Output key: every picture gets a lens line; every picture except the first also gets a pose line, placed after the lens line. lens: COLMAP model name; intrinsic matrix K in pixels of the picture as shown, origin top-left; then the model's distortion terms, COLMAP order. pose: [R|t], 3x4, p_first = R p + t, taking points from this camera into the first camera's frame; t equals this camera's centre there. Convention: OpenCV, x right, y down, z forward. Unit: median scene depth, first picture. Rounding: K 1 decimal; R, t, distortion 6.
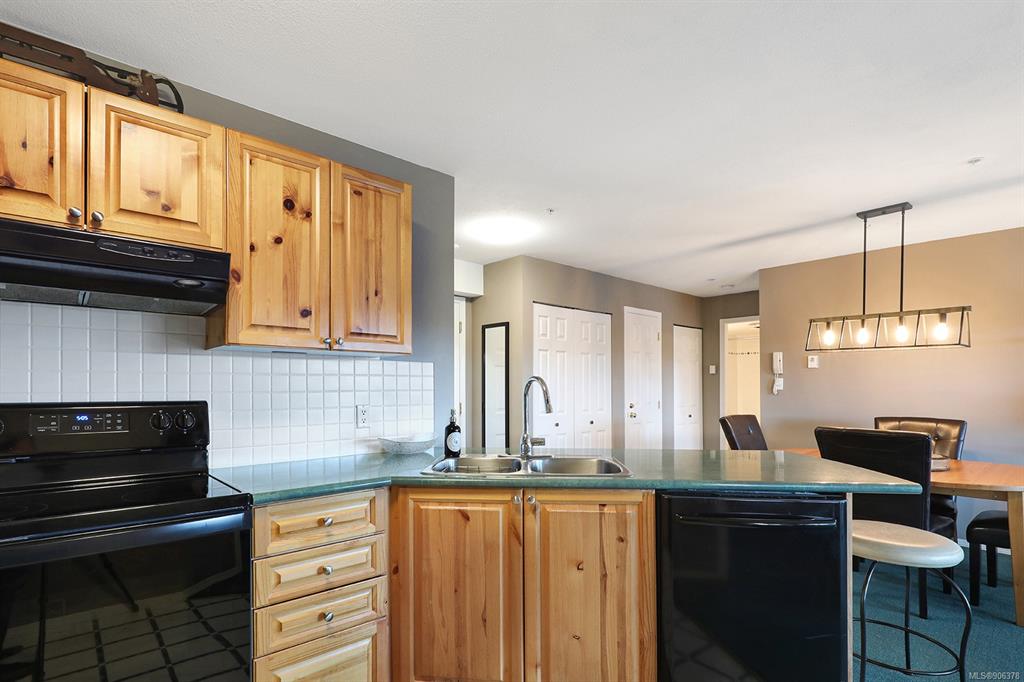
lens RADIAL K [[503.9, 0, 493.5], [0, 503.9, 385.8], [0, 0, 1]] dist [-0.000667, -0.000018]
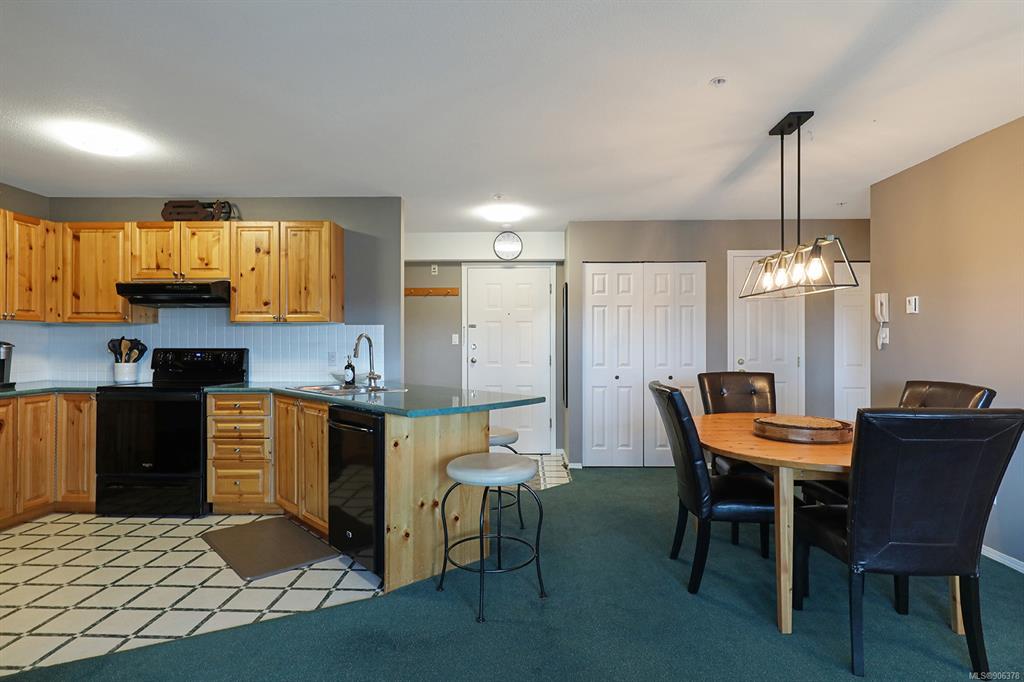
lens RADIAL K [[541.5, 0, 512.0], [0, 541.5, 341.0], [0, 0, 1]] dist [0.000874, -0.000130]
pose [[0.741795, -0.003713, -0.670617, 1.726850], [0.004123, 0.999991, -0.000977, 0.006926], [0.670614, -0.002040, 0.741803, 0.076925]]
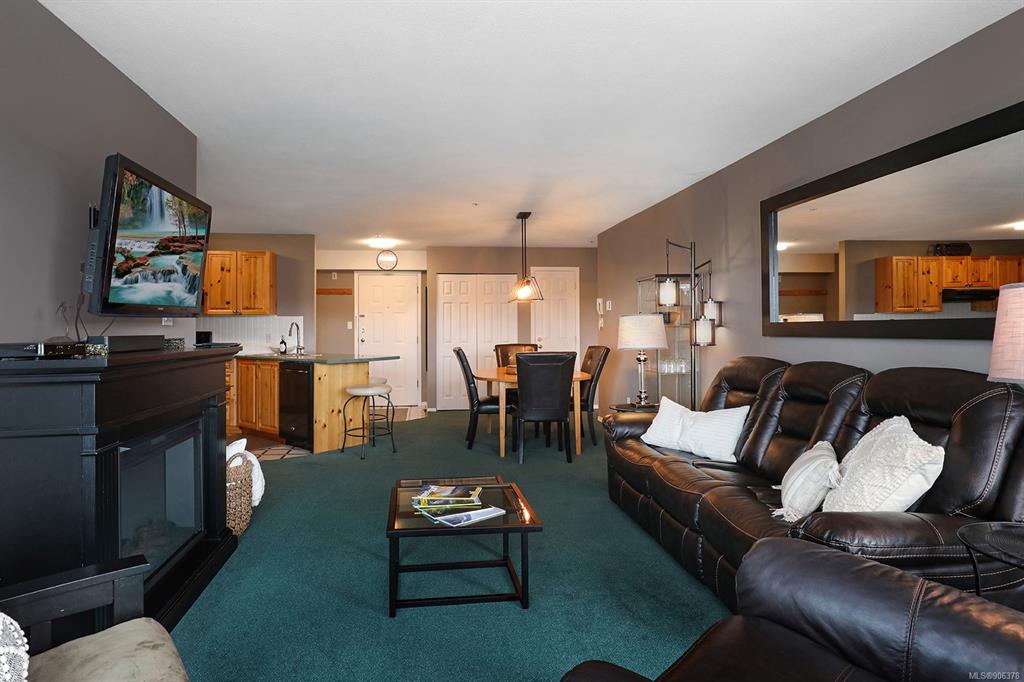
lens RADIAL K [[551.8, 0, 475.2], [0, 551.8, 320.3], [0, 0, 1]] dist [0.000726, 0.000051]
pose [[0.817656, -0.013069, -0.575559, 2.787109], [0.007010, 0.999894, -0.012745, 0.016179], [0.575664, 0.006386, 0.817661, -0.888171]]
